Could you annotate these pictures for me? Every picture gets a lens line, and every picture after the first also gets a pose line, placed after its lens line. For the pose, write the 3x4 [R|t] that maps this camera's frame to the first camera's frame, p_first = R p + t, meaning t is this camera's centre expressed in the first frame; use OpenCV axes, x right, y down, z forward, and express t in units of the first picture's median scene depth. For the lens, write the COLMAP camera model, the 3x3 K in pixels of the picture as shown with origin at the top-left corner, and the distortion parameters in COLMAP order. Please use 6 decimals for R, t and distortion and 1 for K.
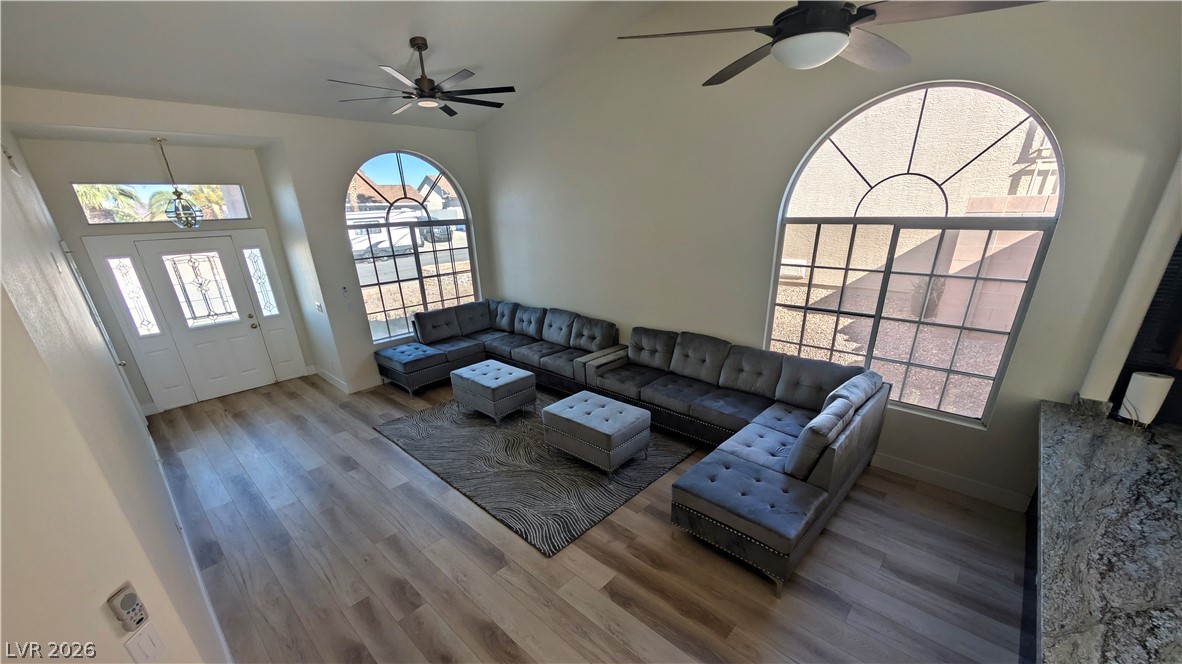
lens RADIAL K [[449.7, 0, 590.4], [0, 449.7, 389.3], [0, 0, 1]] dist [0.000144, 0.000018]
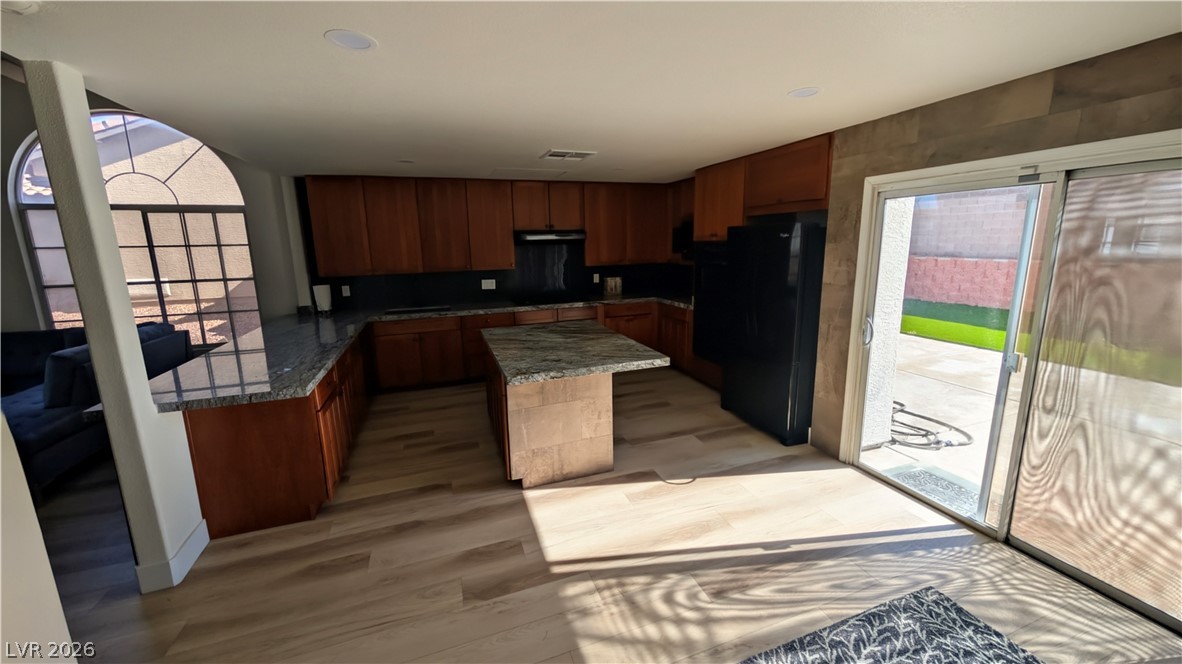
lens RADIAL K [[433.1, 0, 596.6], [0, 433.1, 316.4], [0, 0, 1]] dist [0.000082, -0.000012]
pose [[0.455248, -0.136038, 0.879911, 0.096612], [0.346448, 0.937441, -0.034313, 0.298617], [-0.820197, 0.320464, 0.473898, -0.406020]]
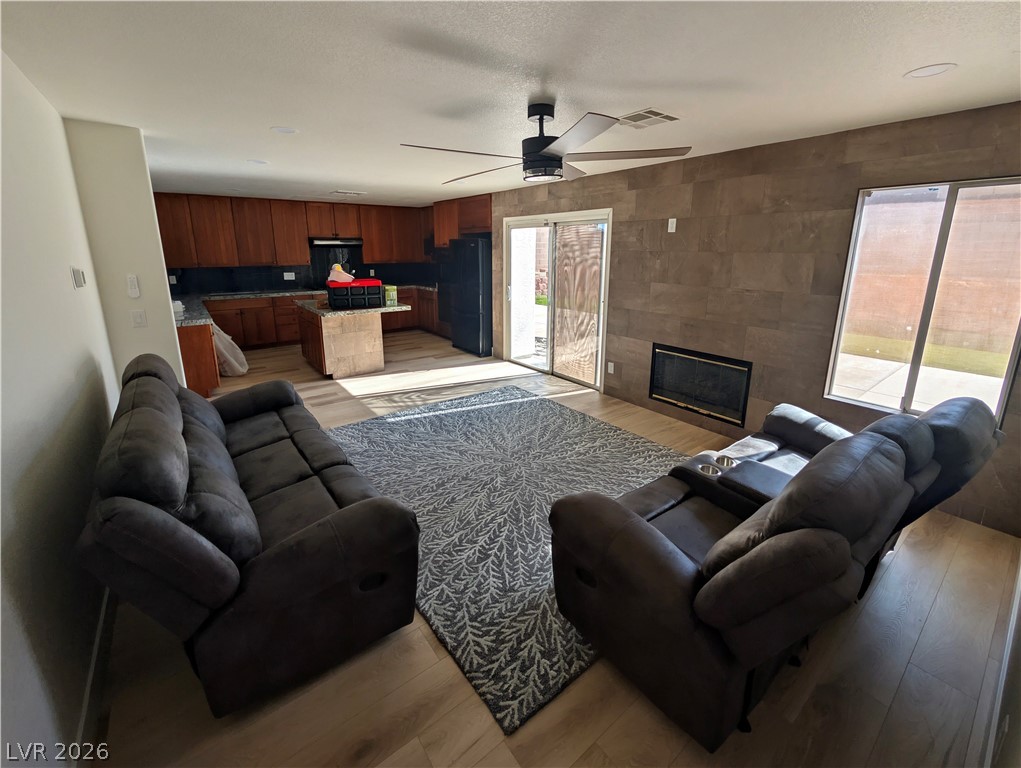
lens RADIAL K [[429.2, 0, 515.1], [0, 429.2, 343.6], [0, 0, 1]] dist [0.000414, -0.000036]
pose [[0.164299, -0.190309, 0.967878, -0.427476], [0.370594, 0.921239, 0.118229, 0.424010], [-0.914148, 0.339265, 0.221886, -0.664606]]
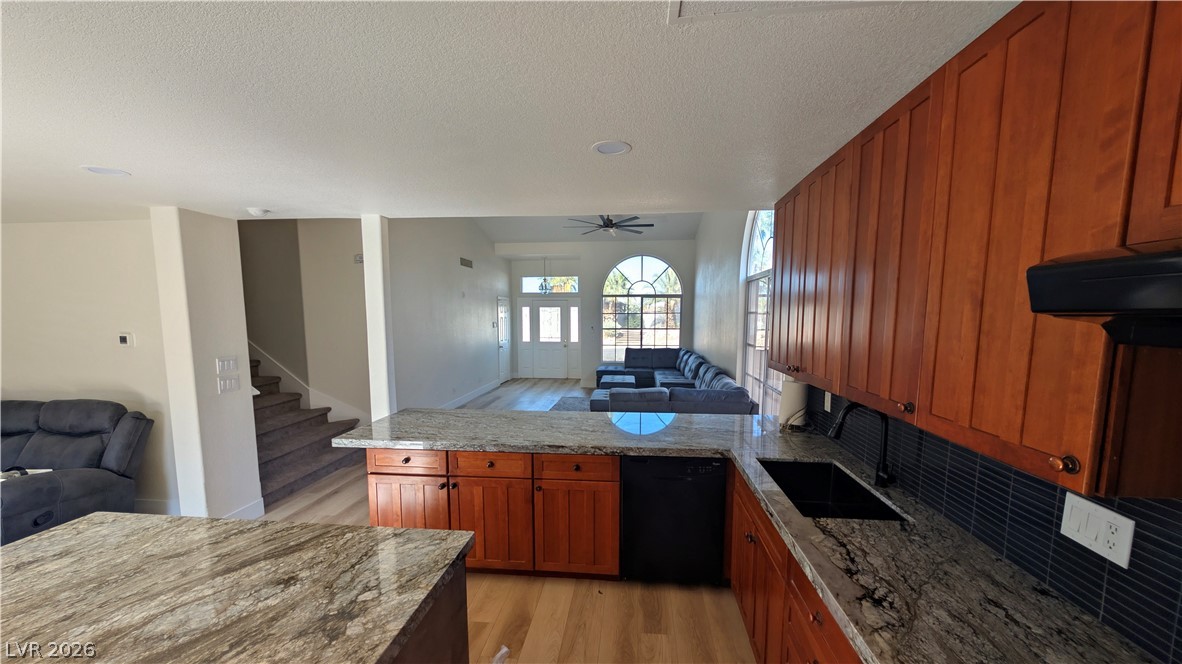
lens RADIAL K [[447.4, 0, 594.0], [0, 447.4, 360.6], [0, 0, 1]] dist [0.000681, 0.000146]
pose [[0.602846, 0.108449, -0.790453, 0.995198], [-0.317457, 0.941524, -0.112936, 0.110157], [0.731982, 0.319018, 0.602021, -0.023634]]
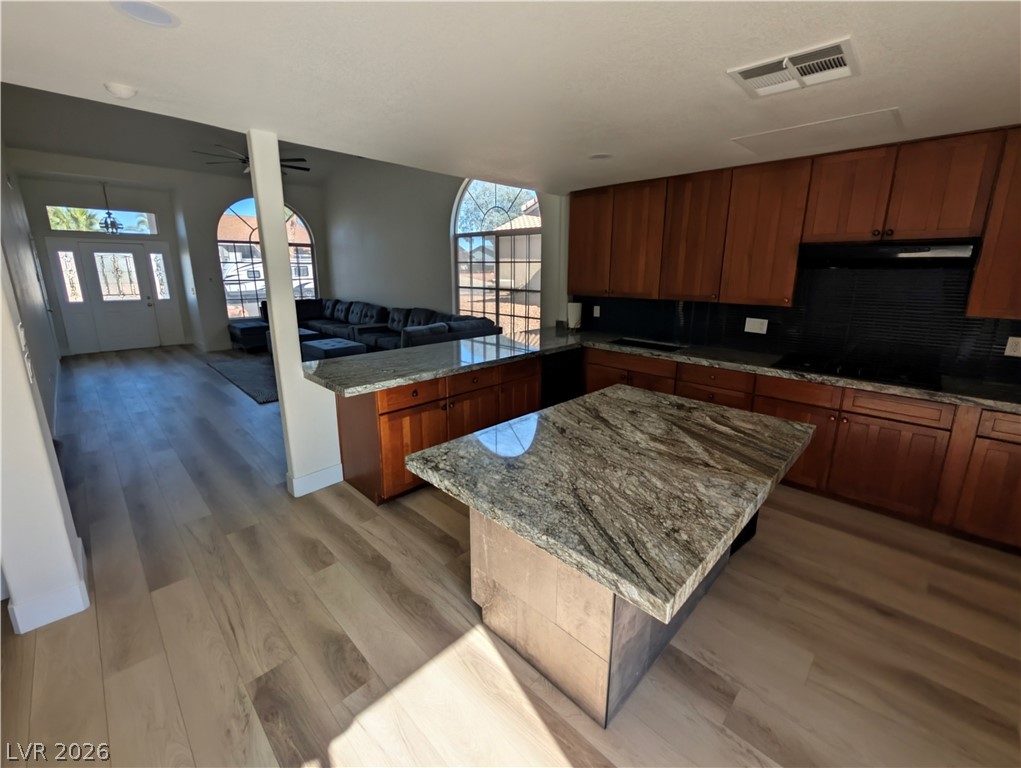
lens RADIAL K [[432.2, 0, 512.9], [0, 432.2, 361.1], [0, 0, 1]] dist [0.001986, 0.000219]
pose [[0.999141, 0.035916, -0.020655, 0.568136], [-0.038999, 0.983584, -0.176188, 0.294839], [0.013988, 0.176842, 0.984140, -0.406961]]
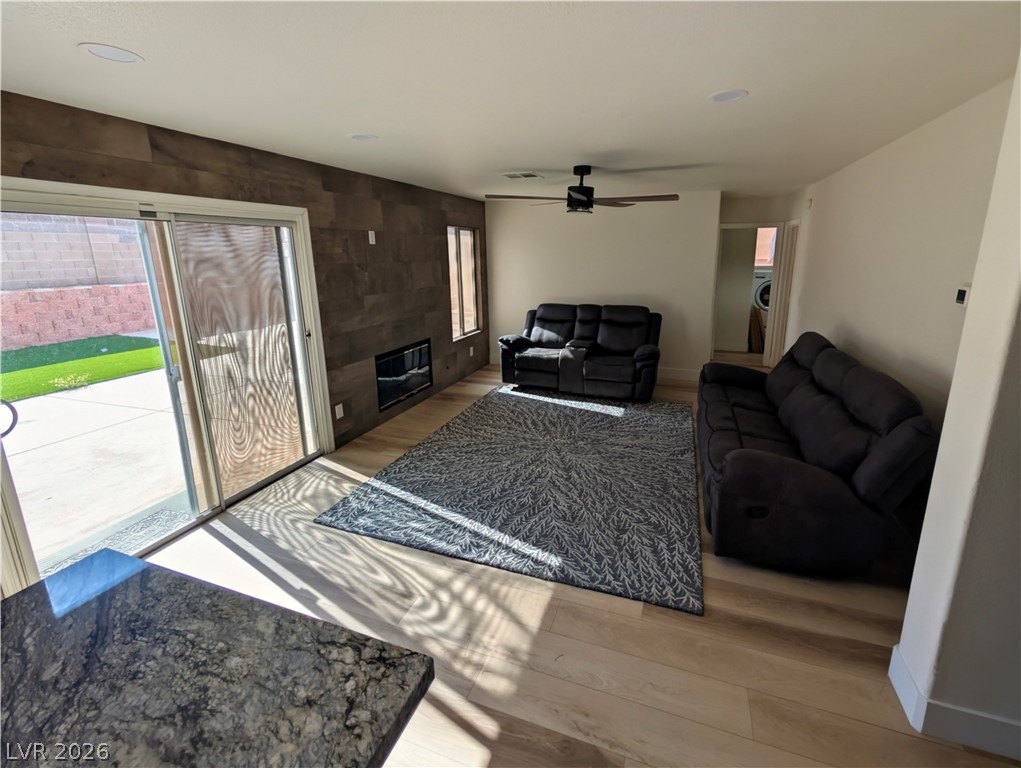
lens RADIAL K [[427.7, 0, 542.7], [0, 427.7, 344.7], [0, 0, 1]] dist [0.001415, 0.000121]
pose [[-0.911842, 0.119056, -0.392898, 0.492002], [-0.127681, 0.827325, 0.547020, 0.103304], [0.390180, 0.548962, -0.739189, 0.016303]]
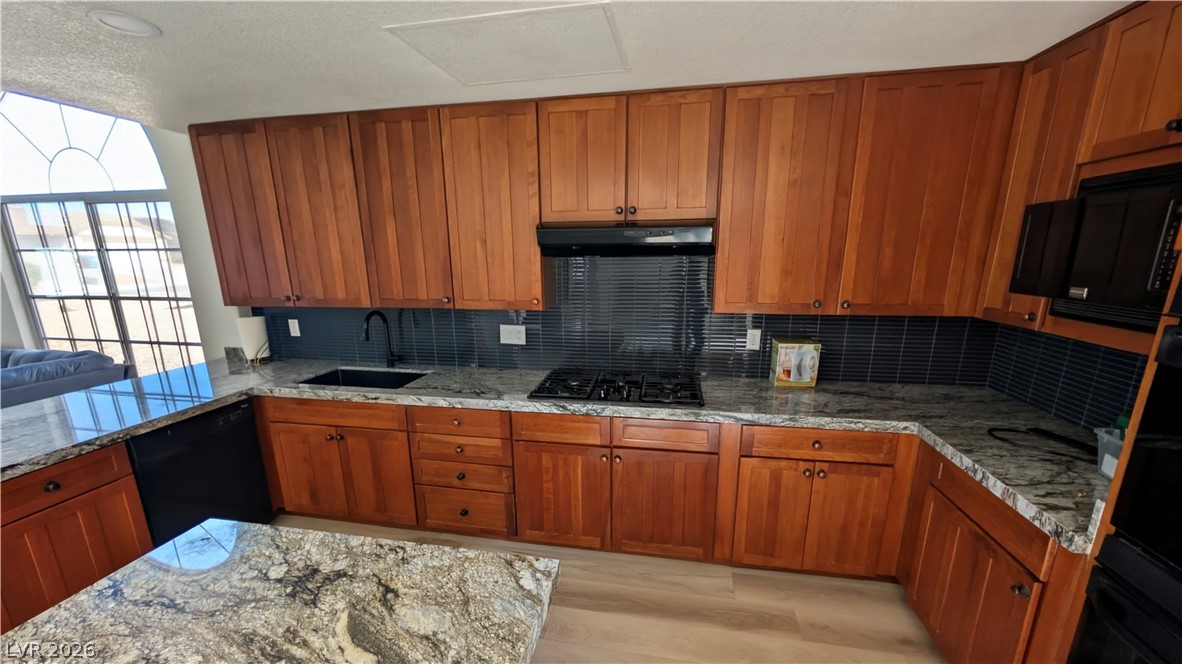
lens RADIAL K [[447.4, 0, 594.0], [0, 447.4, 360.6], [0, 0, 1]] dist [0.000681, 0.000146]
pose [[0.846544, -0.105738, 0.521711, 0.758363], [0.189346, 0.975789, -0.109470, 0.200426], [-0.497505, 0.191455, 0.846069, -0.205879]]
